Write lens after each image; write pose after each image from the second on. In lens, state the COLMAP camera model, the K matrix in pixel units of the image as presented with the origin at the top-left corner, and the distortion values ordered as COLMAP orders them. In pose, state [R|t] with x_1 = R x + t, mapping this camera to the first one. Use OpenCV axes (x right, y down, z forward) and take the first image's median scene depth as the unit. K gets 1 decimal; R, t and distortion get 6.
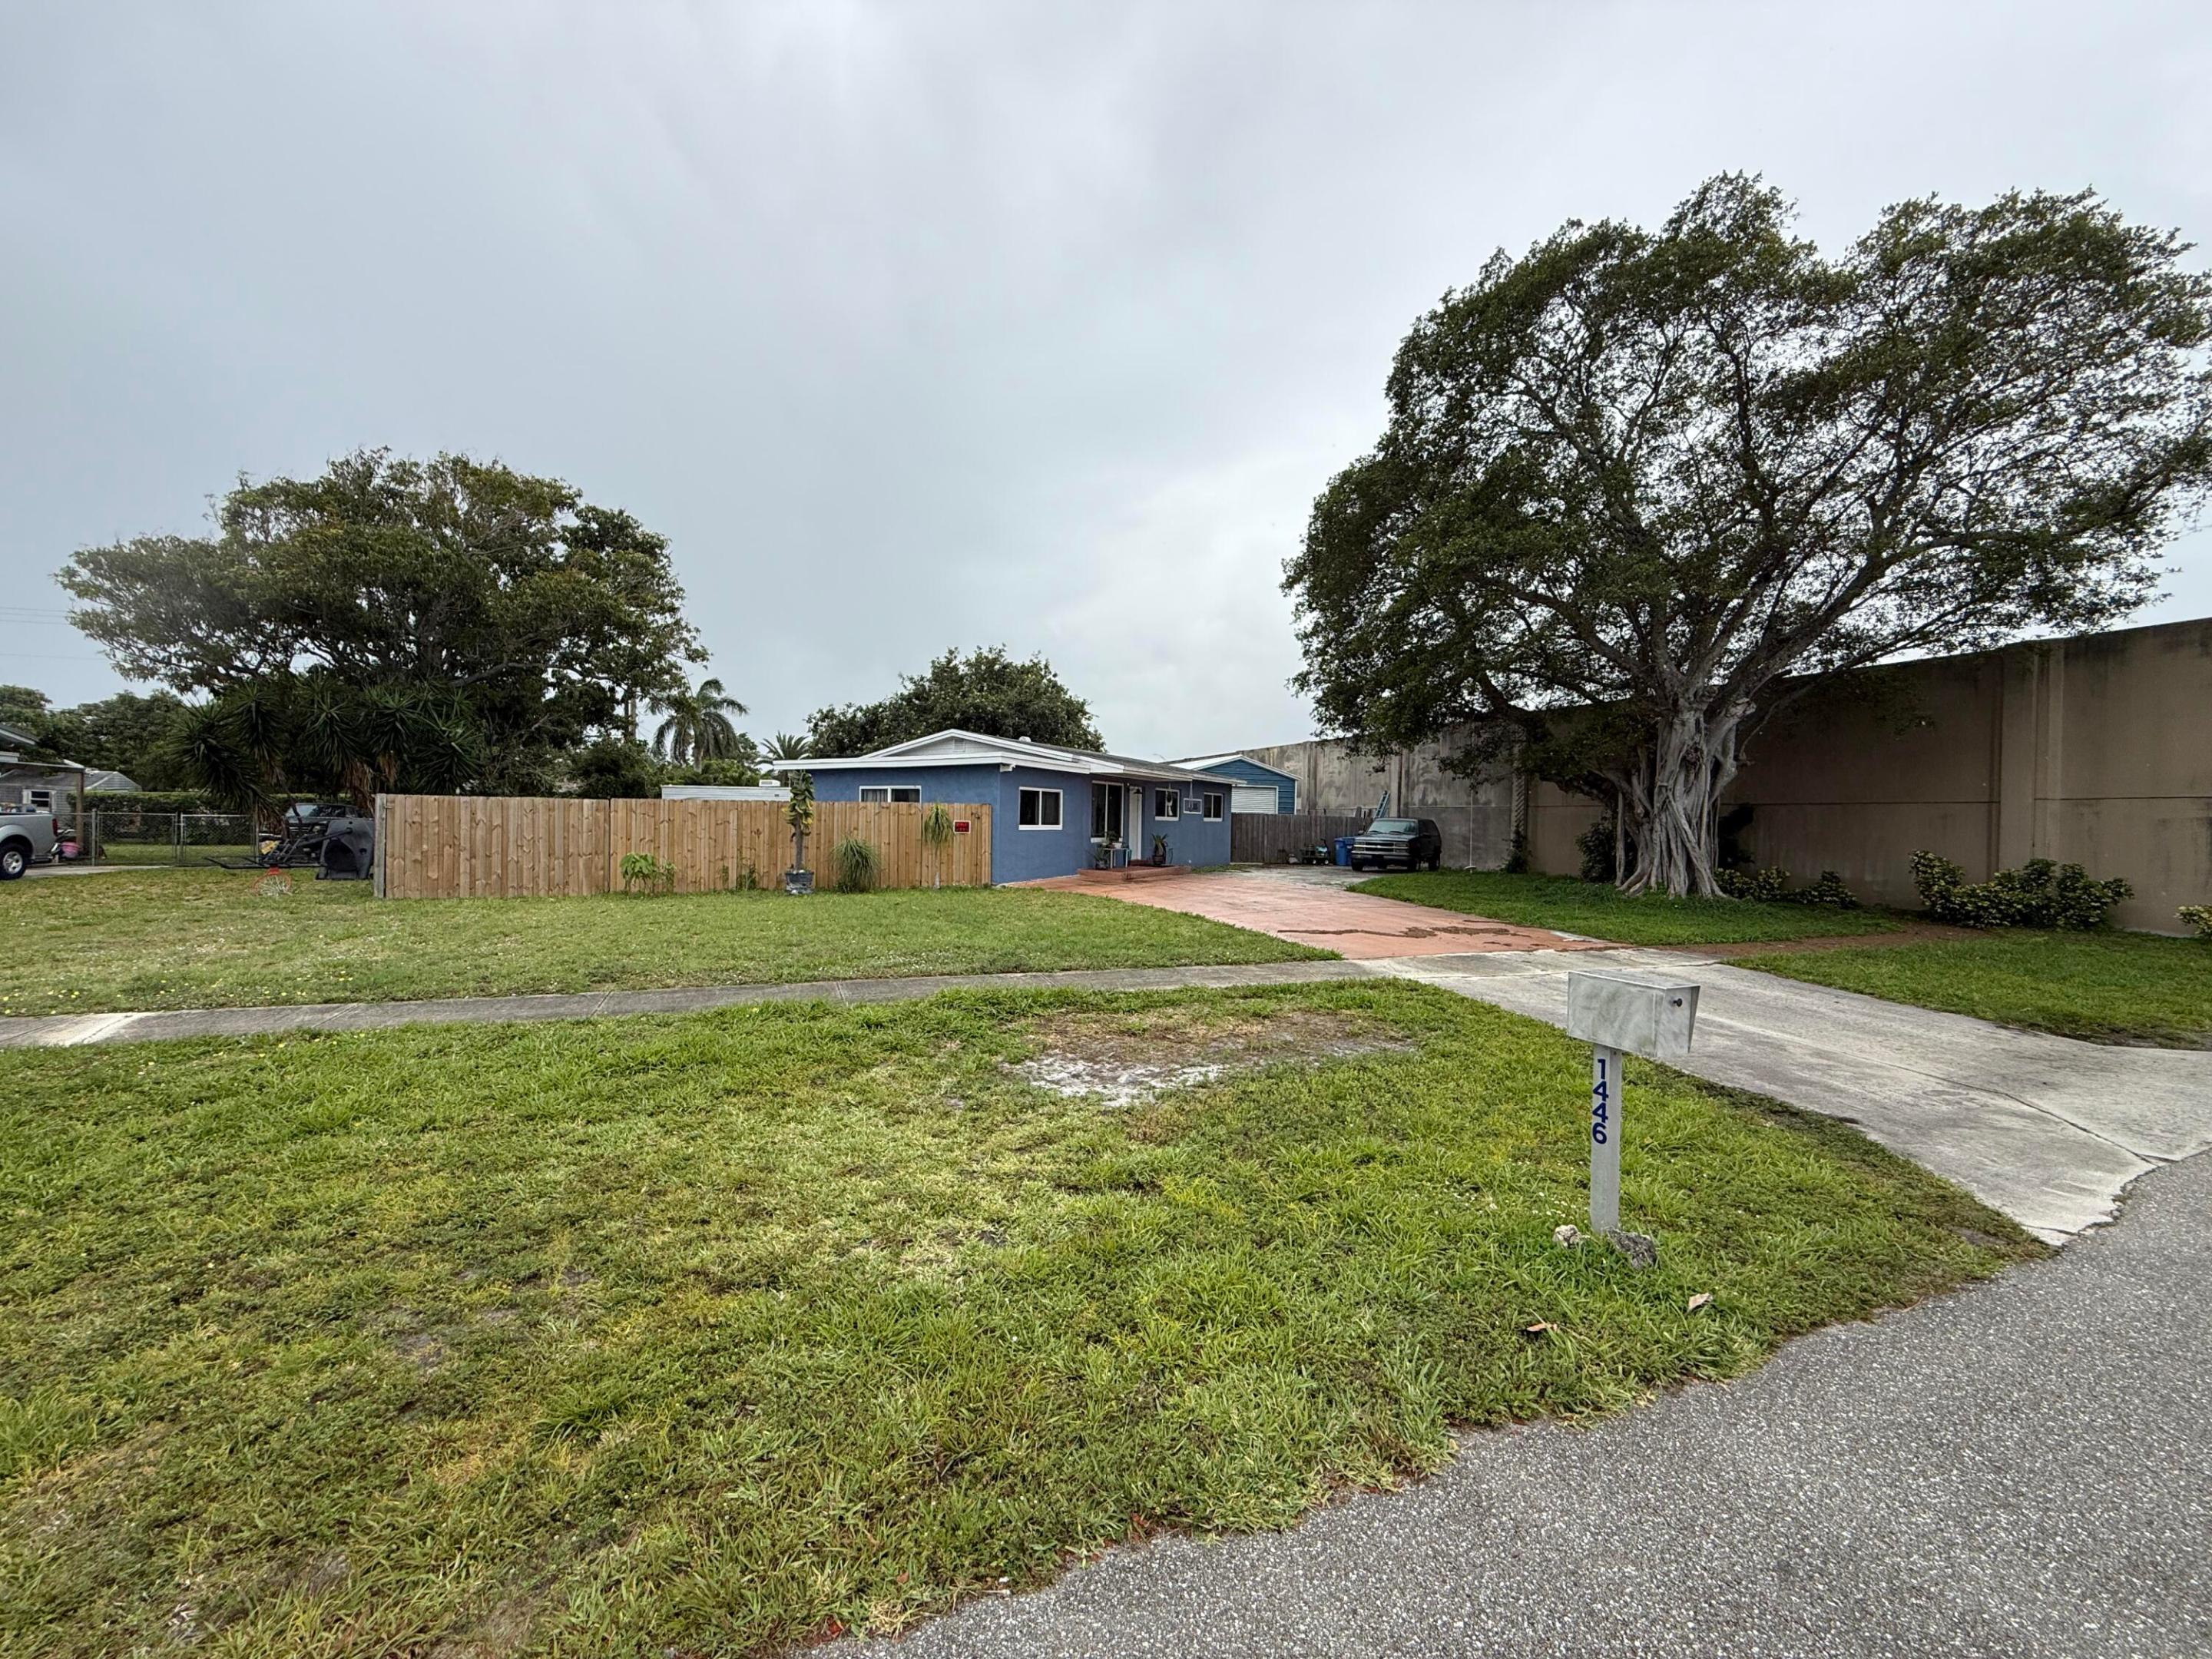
lens RADIAL K [[878.4, 0, 1105.0], [0, 878.4, 829.8], [0, 0, 1]] dist [-0.002617, 0.001107]
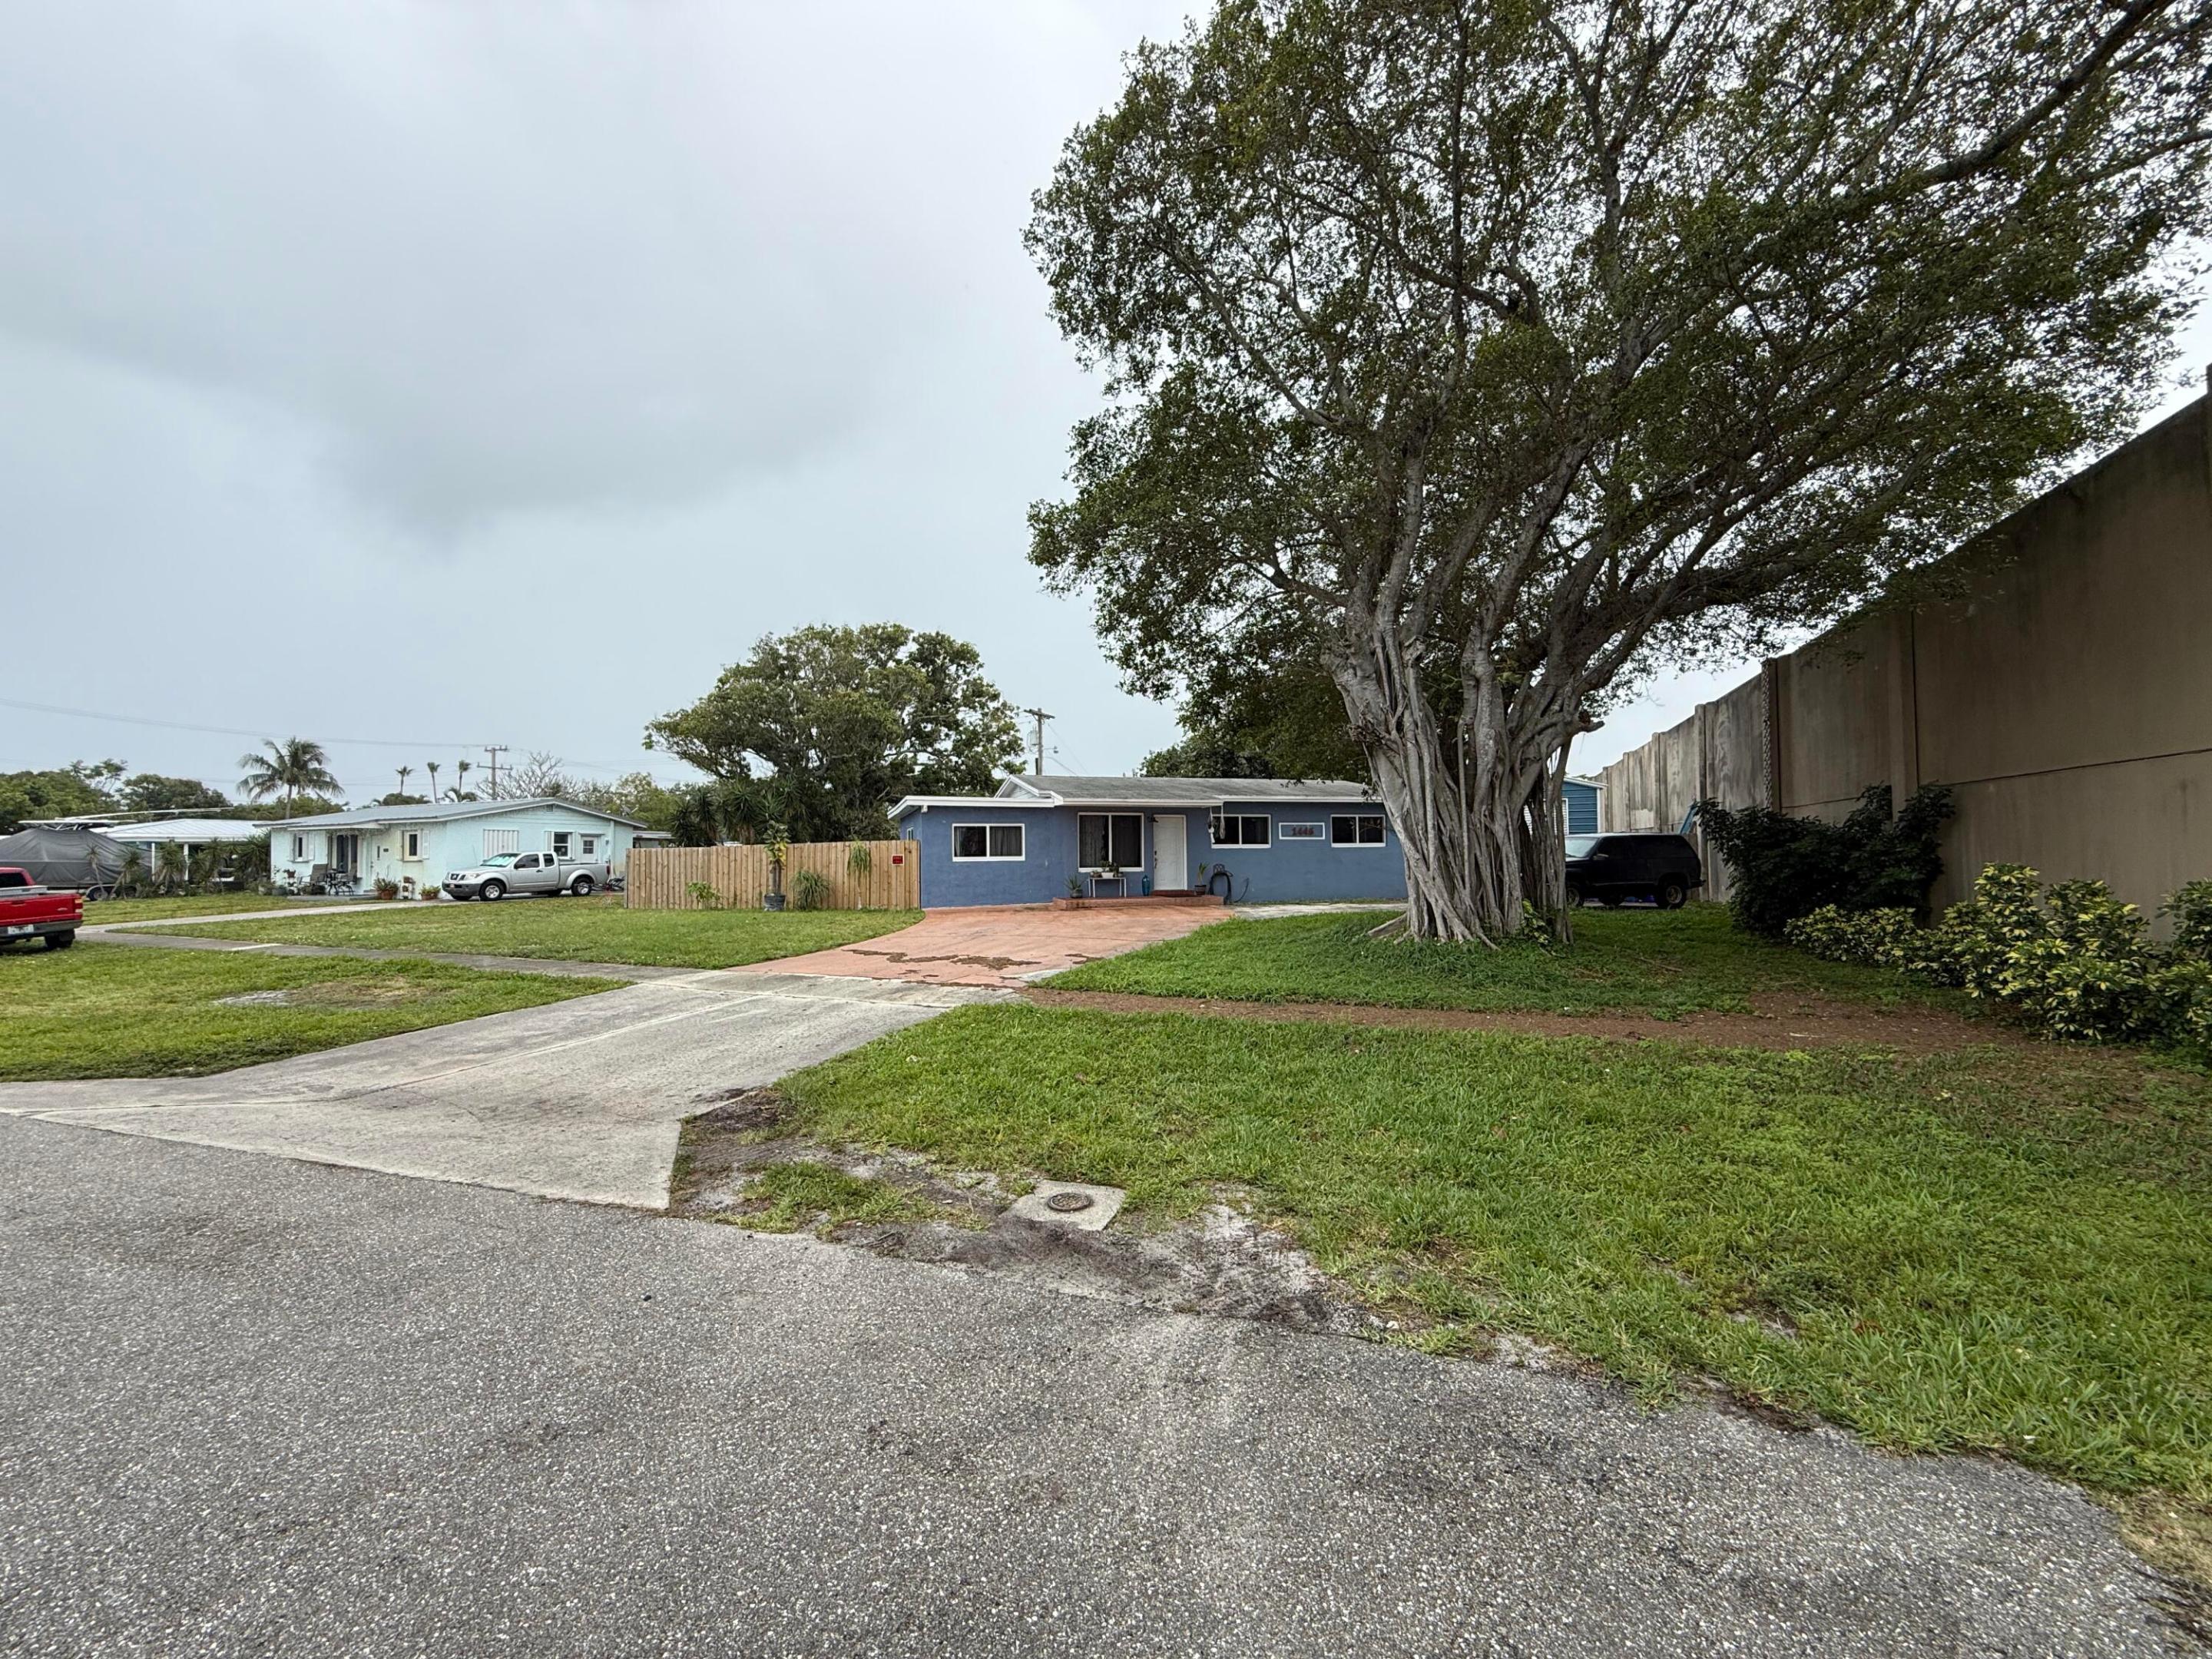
lens RADIAL K [[878.4, 0, 1101.7], [0, 878.4, 838.7], [0, 0, 1]] dist [-0.002617, 0.001107]
pose [[0.717919, -0.038887, -0.695040, 0.686776], [0.016367, 0.999105, -0.038994, 0.014994], [0.695934, 0.016619, 0.717913, 0.254649]]
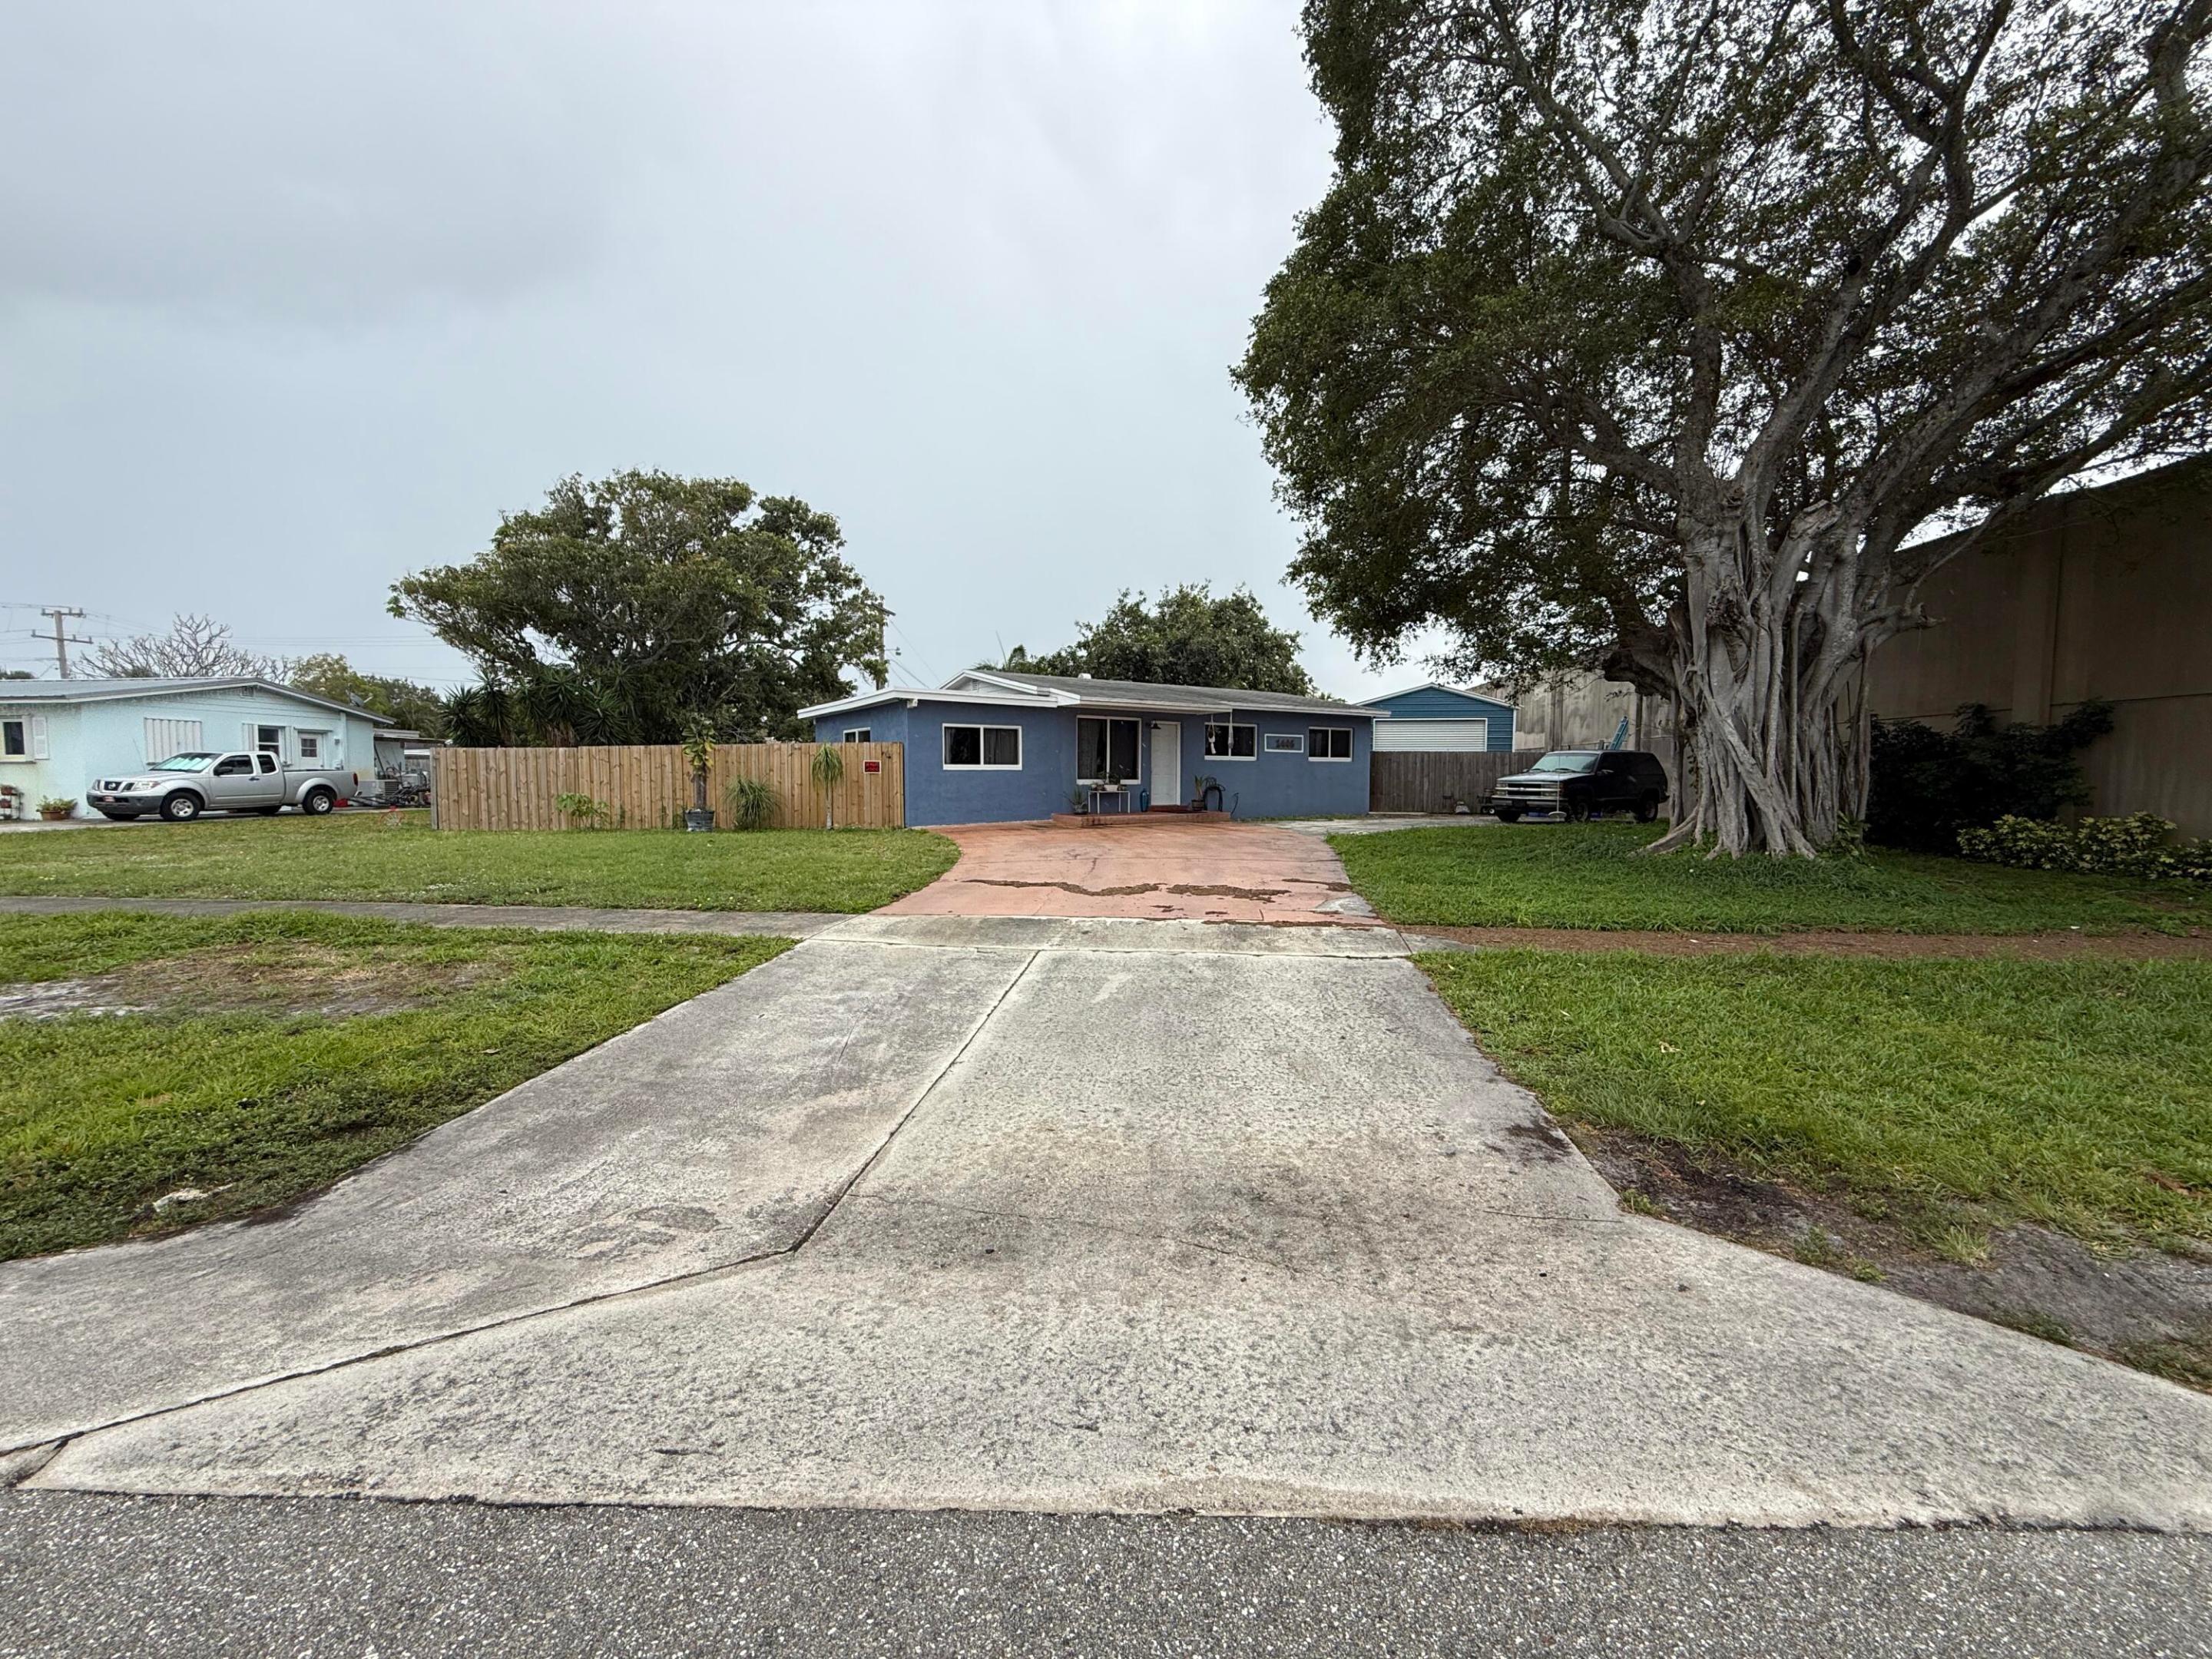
lens RADIAL K [[878.4, 0, 1102.0], [0, 878.4, 832.7], [0, 0, 1]] dist [-0.002617, 0.001107]
pose [[0.889412, 0.012928, -0.456923, 0.394372], [0.010389, 0.998770, 0.048480, 0.019420], [0.456987, -0.047865, 0.888184, 0.196886]]
